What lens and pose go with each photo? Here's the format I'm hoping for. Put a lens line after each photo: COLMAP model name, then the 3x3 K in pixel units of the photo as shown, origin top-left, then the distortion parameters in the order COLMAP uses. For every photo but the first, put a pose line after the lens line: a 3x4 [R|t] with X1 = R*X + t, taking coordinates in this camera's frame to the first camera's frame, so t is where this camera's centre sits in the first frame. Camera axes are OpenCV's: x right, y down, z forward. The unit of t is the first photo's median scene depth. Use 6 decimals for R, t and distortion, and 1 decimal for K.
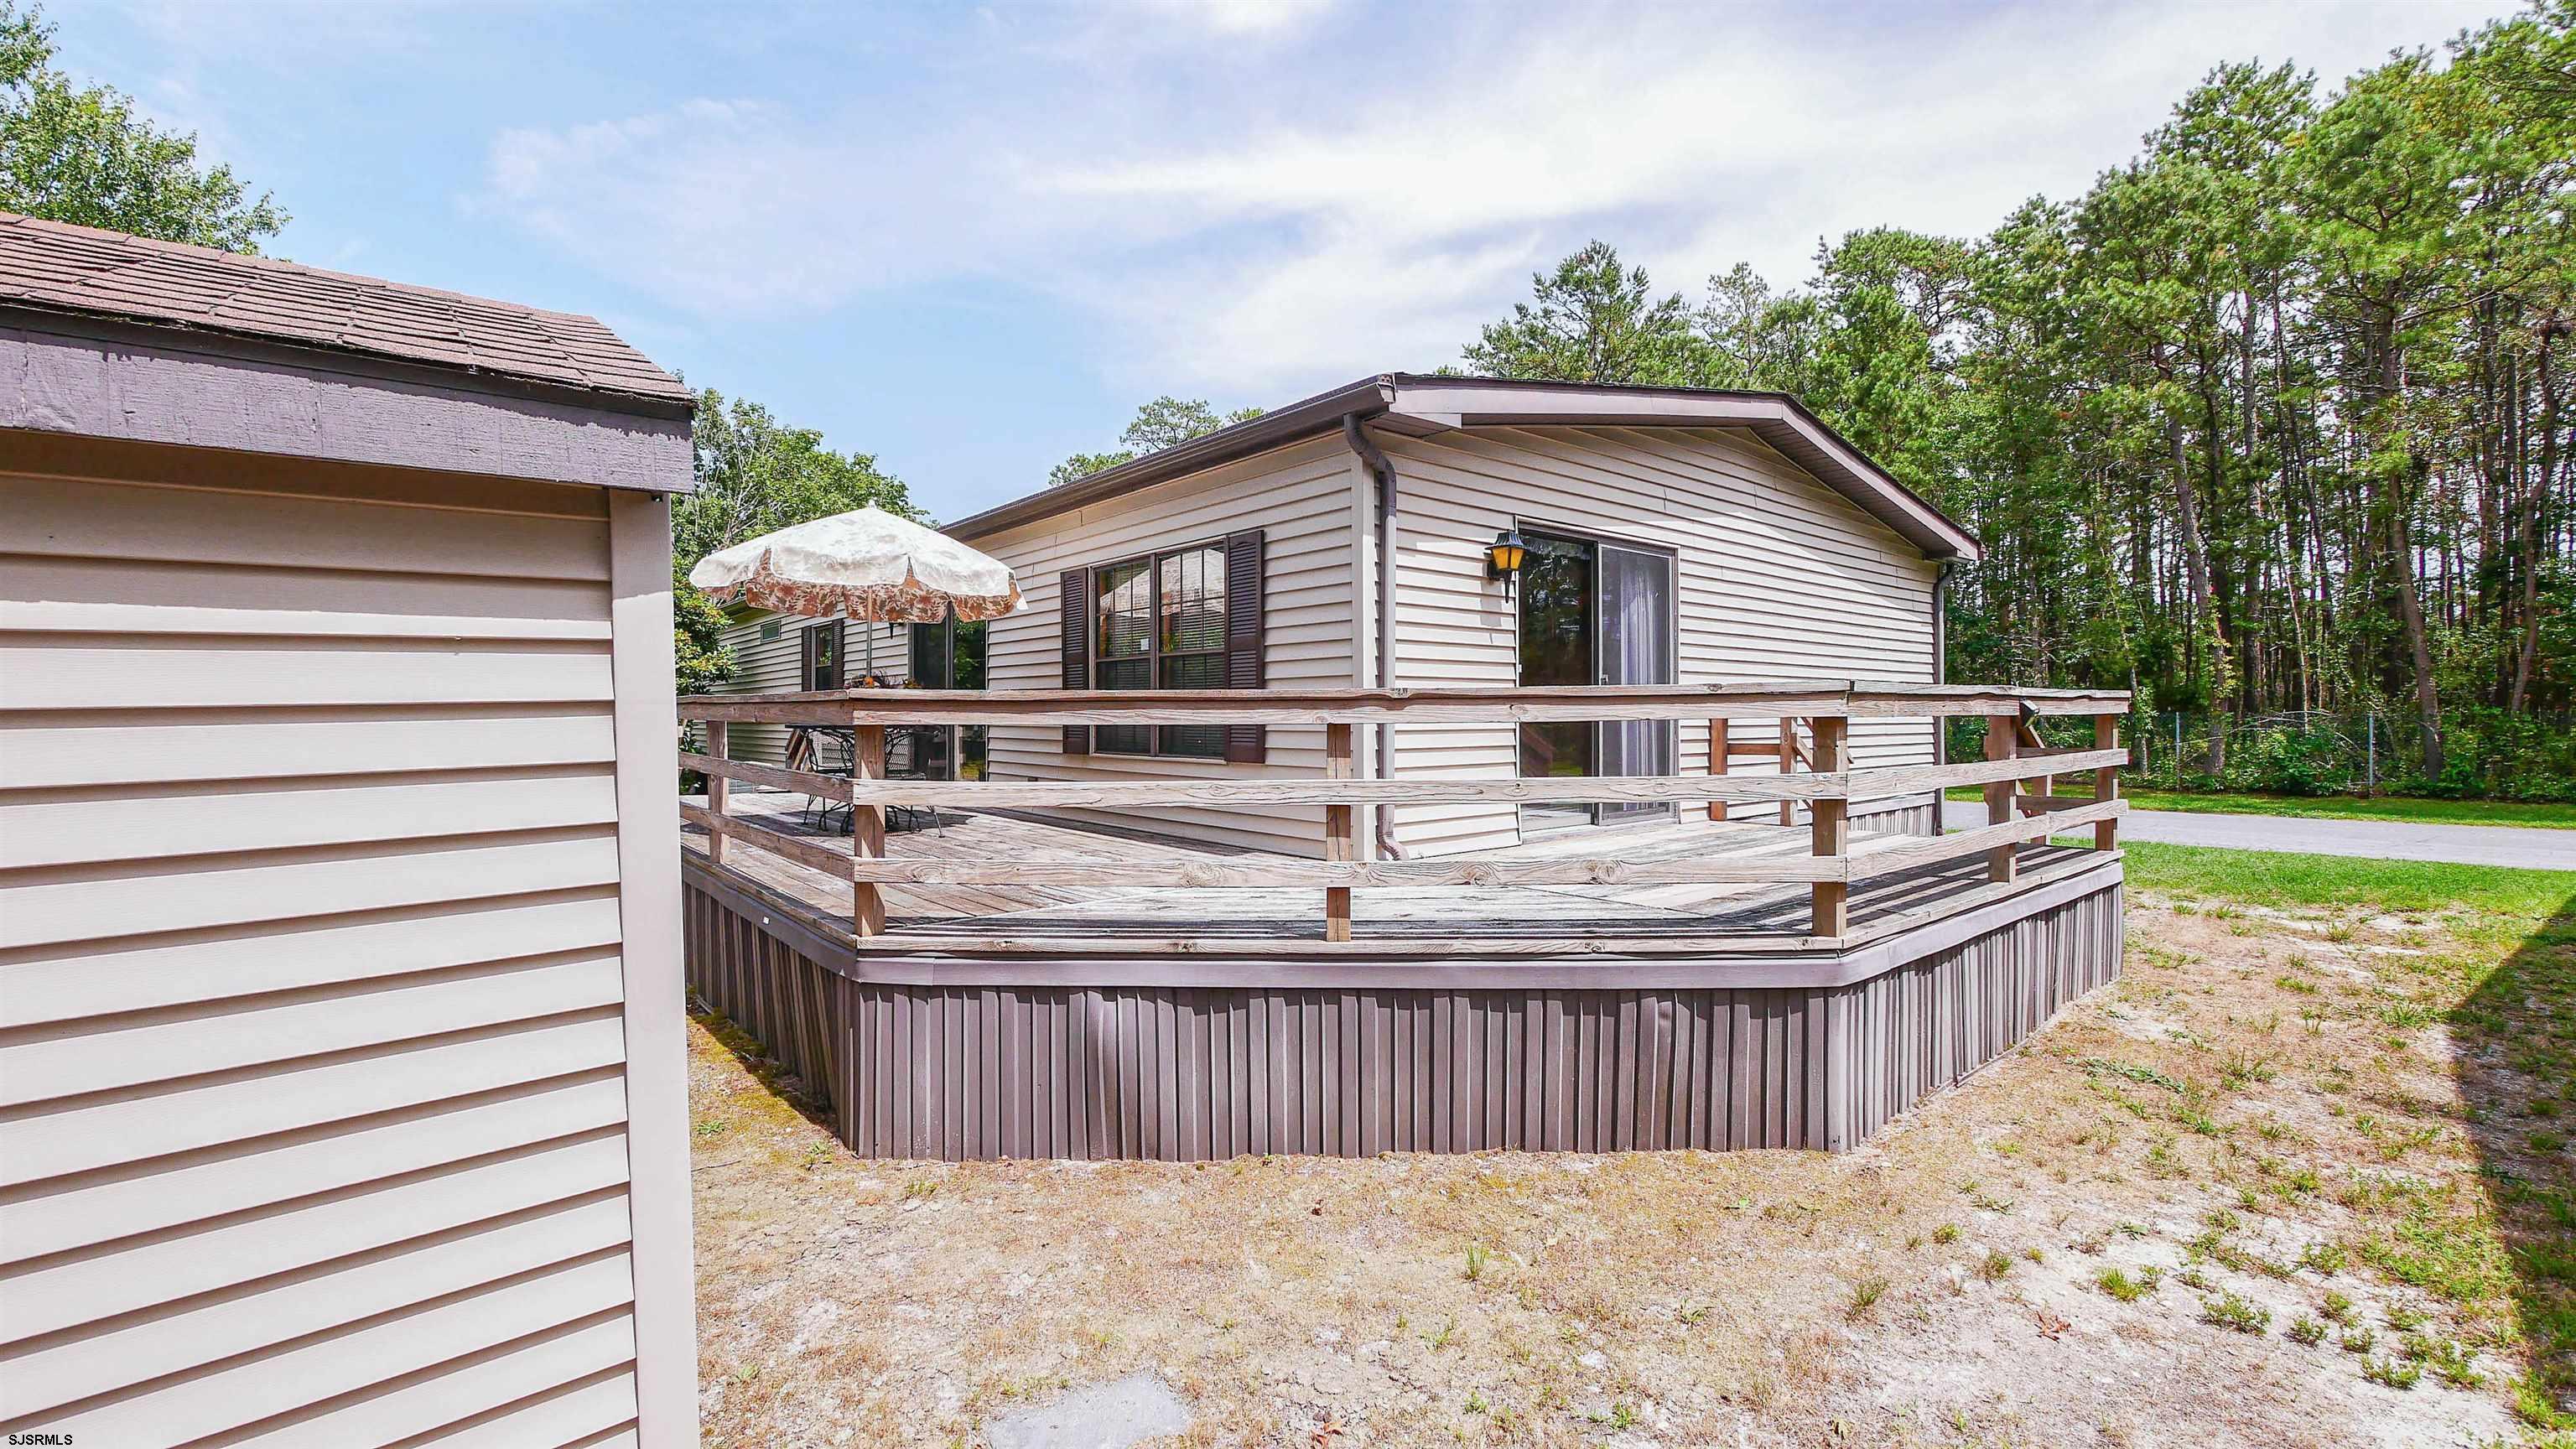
lens RADIAL K [[1064.4, 0, 1285.5], [0, 1064.4, 741.6], [0, 0, 1]] dist [-0.004225, 0.000146]
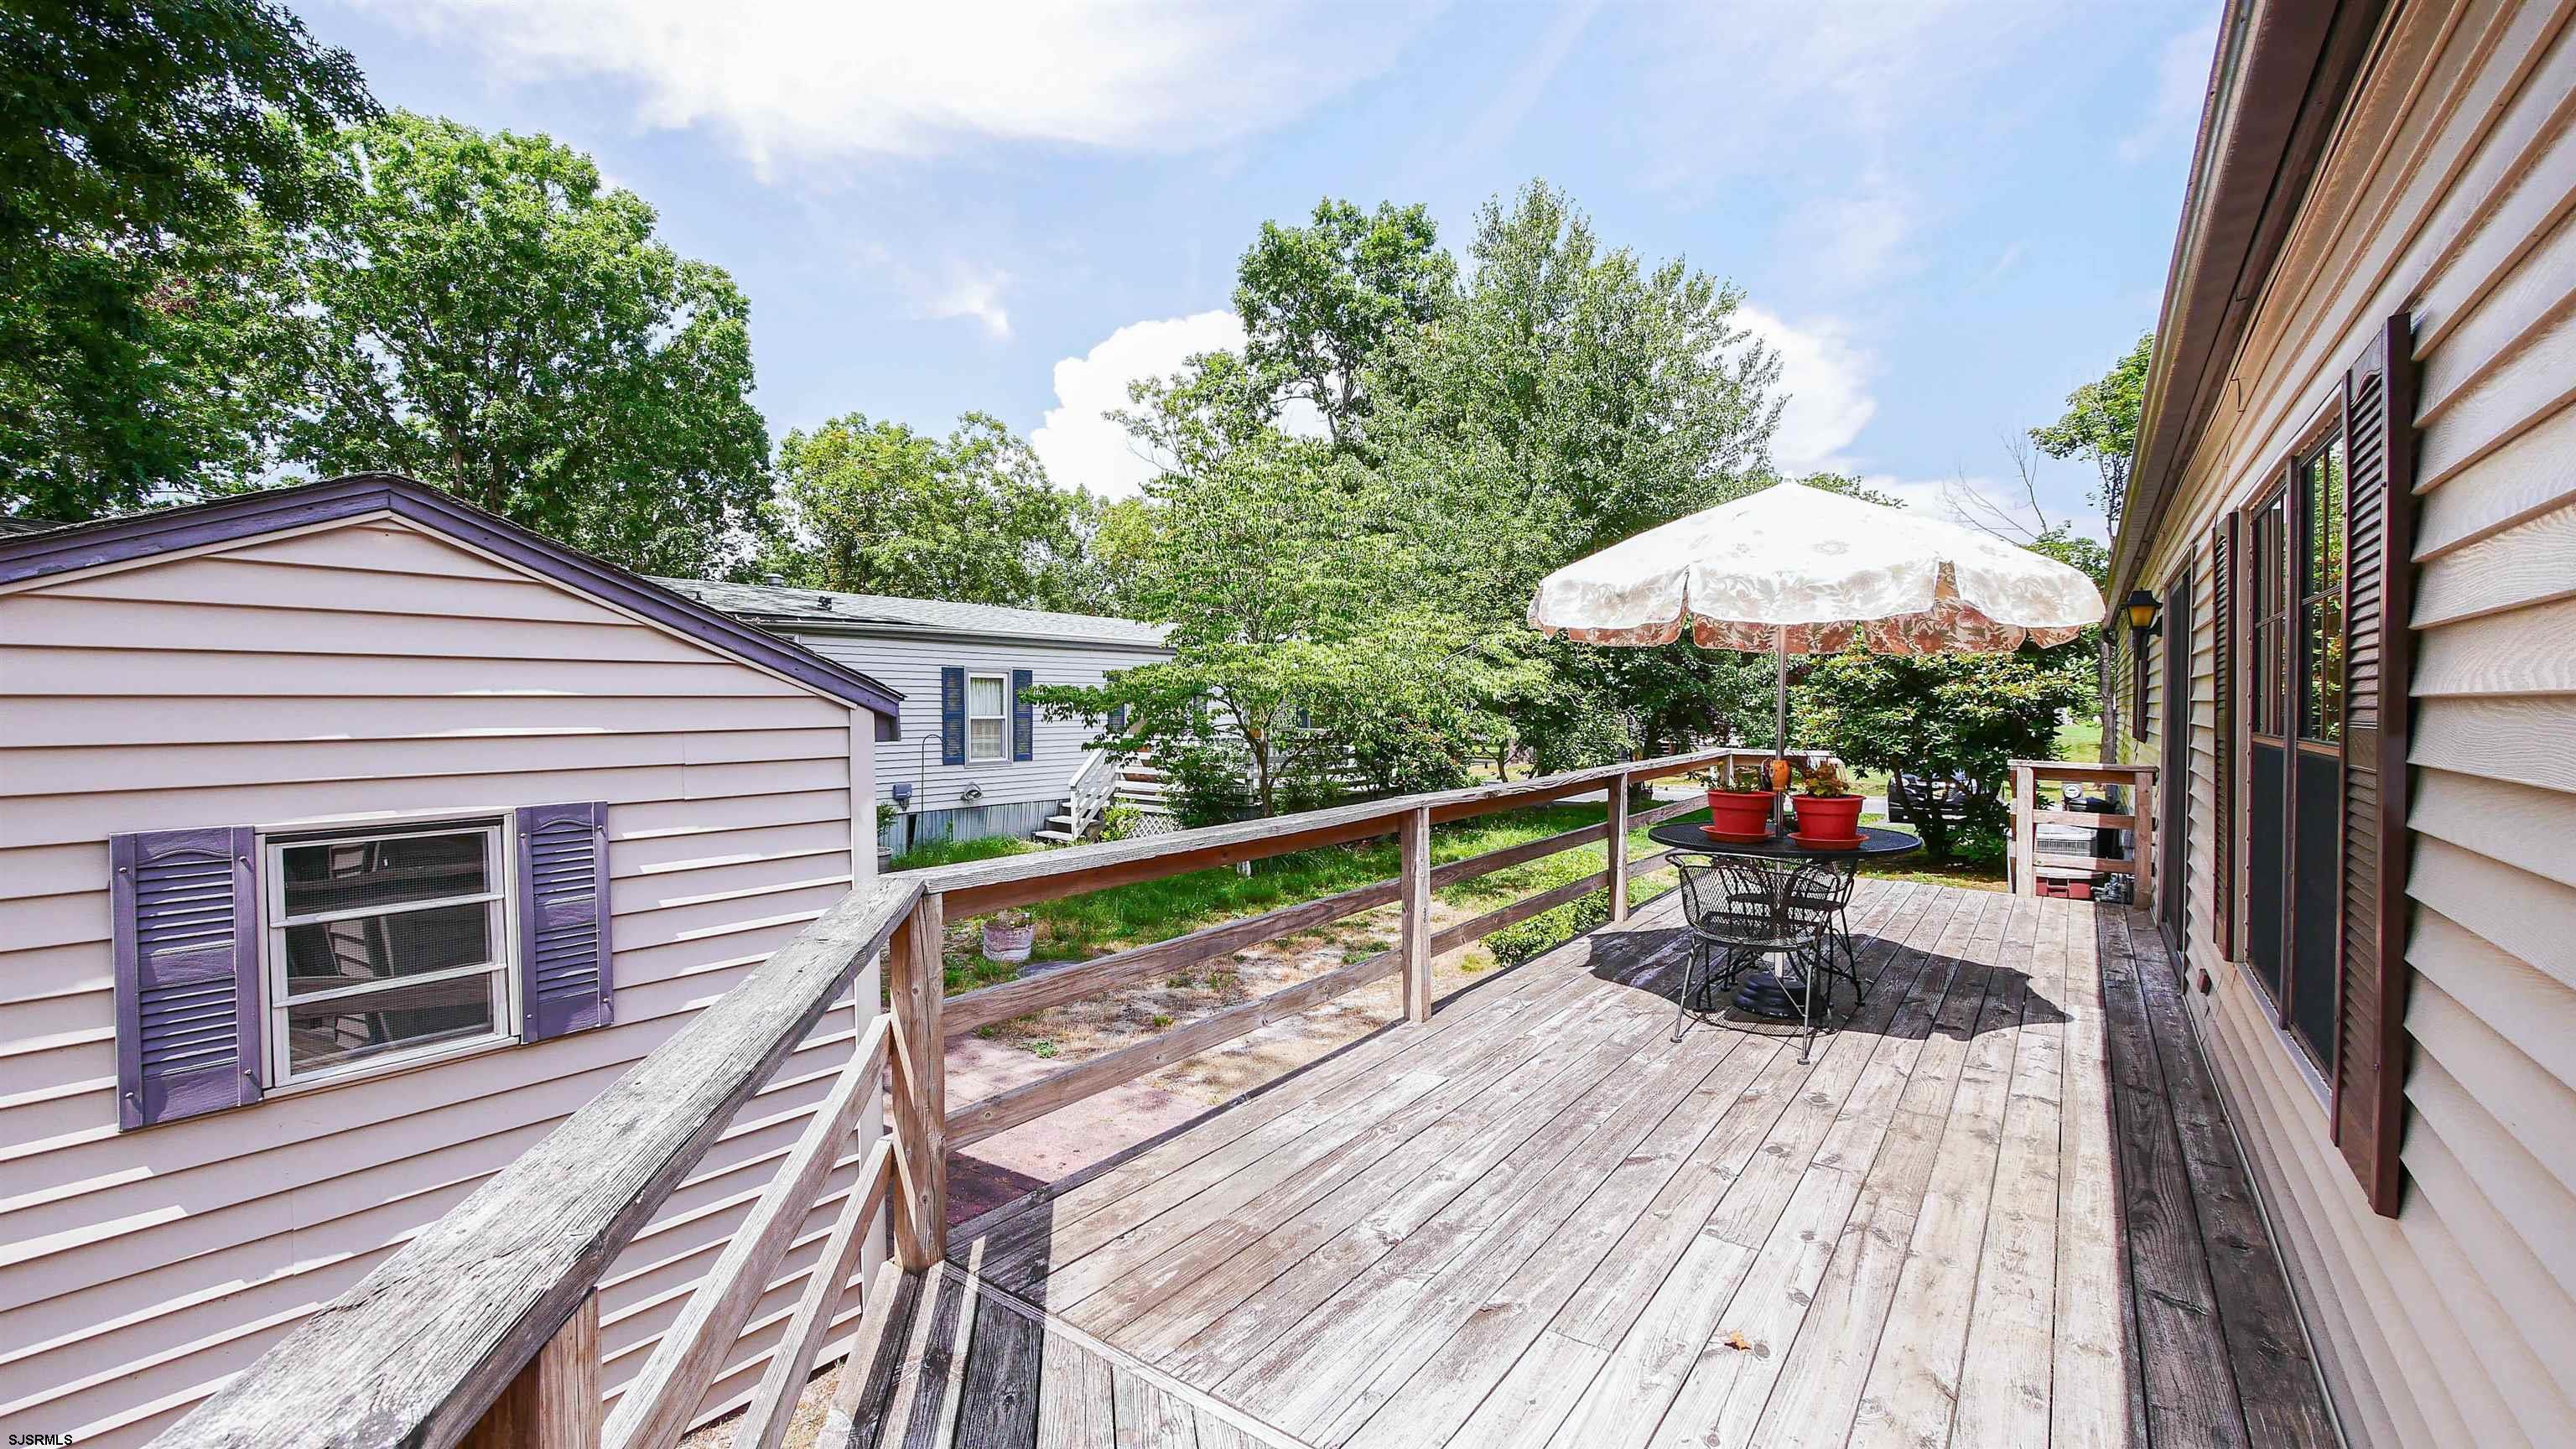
lens RADIAL K [[1064.4, 0, 1289.7], [0, 1064.4, 728.5], [0, 0, 1]] dist [-0.004225, 0.000146]
pose [[0.215413, 0.023682, -0.976236, 0.149046], [-0.017159, 0.999643, 0.020464, -0.089765], [0.976372, 0.012343, 0.215742, 0.617592]]
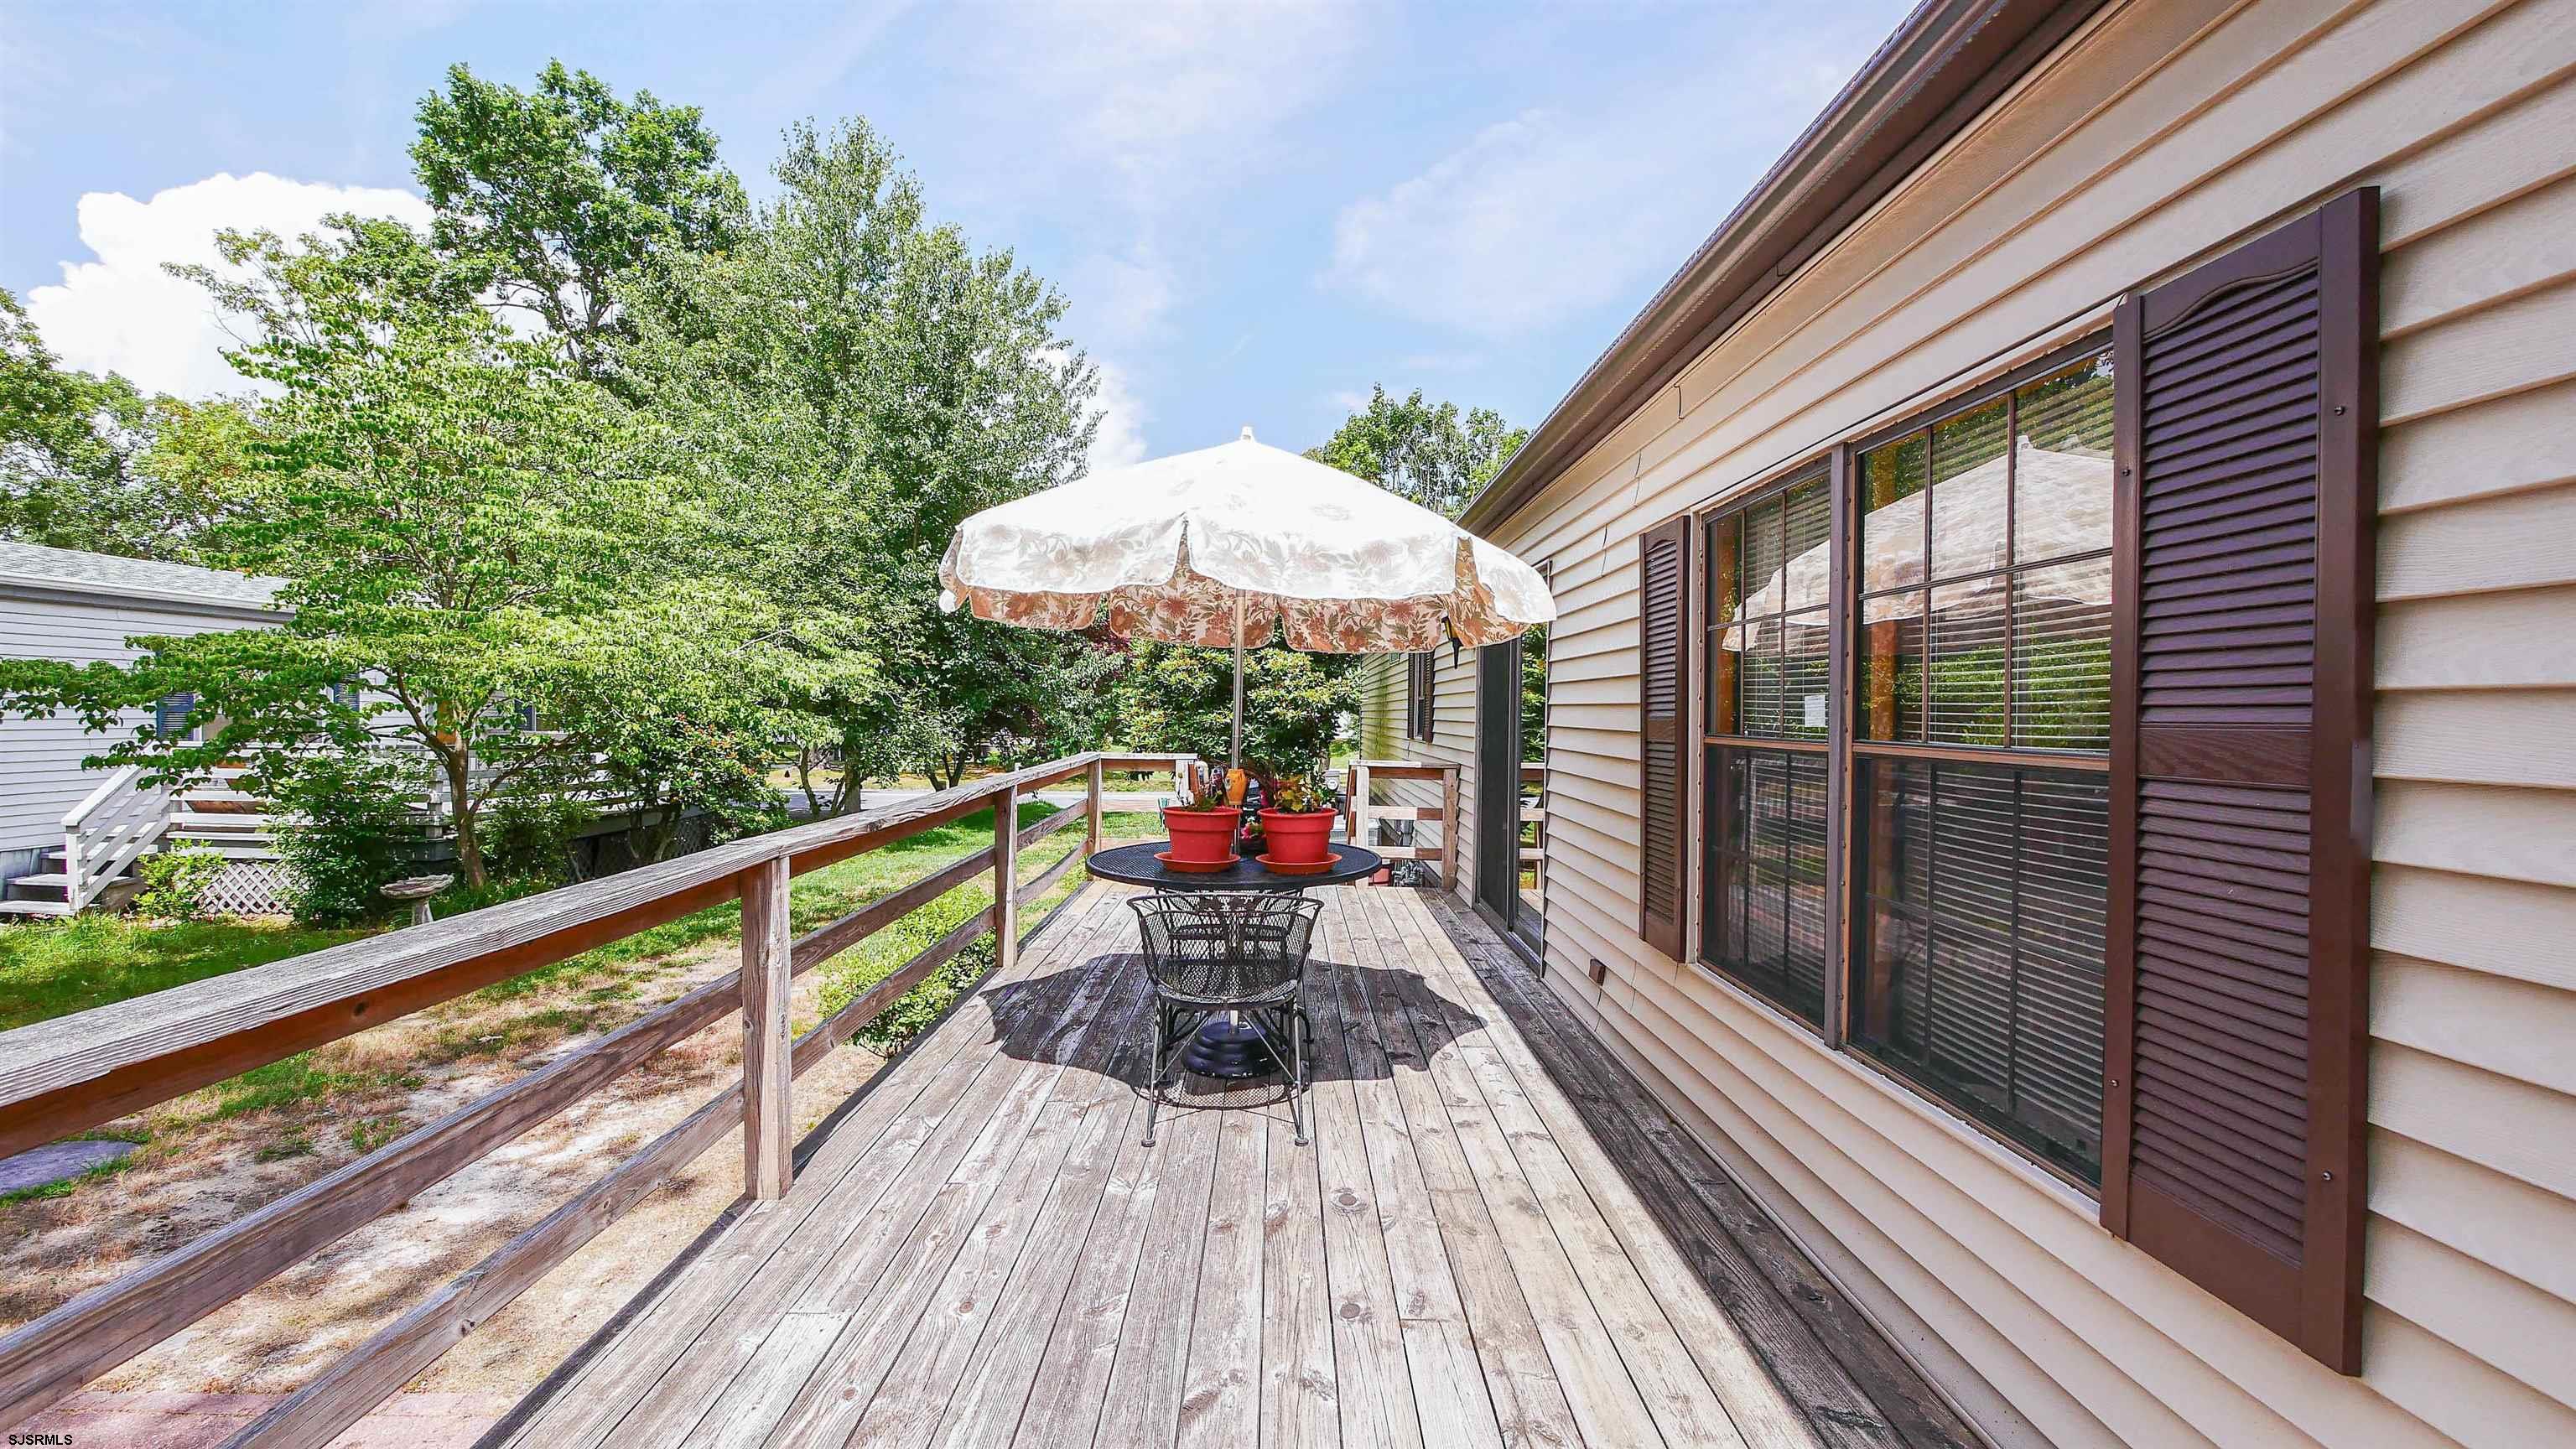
lens RADIAL K [[1064.4, 0, 1294.6], [0, 1064.4, 721.6], [0, 0, 1]] dist [-0.004225, 0.000146]
pose [[0.756763, 0.017322, -0.653459, -0.037709], [-0.024799, 0.999690, -0.002219, -0.086138], [0.653218, 0.017884, 0.756958, 0.653902]]
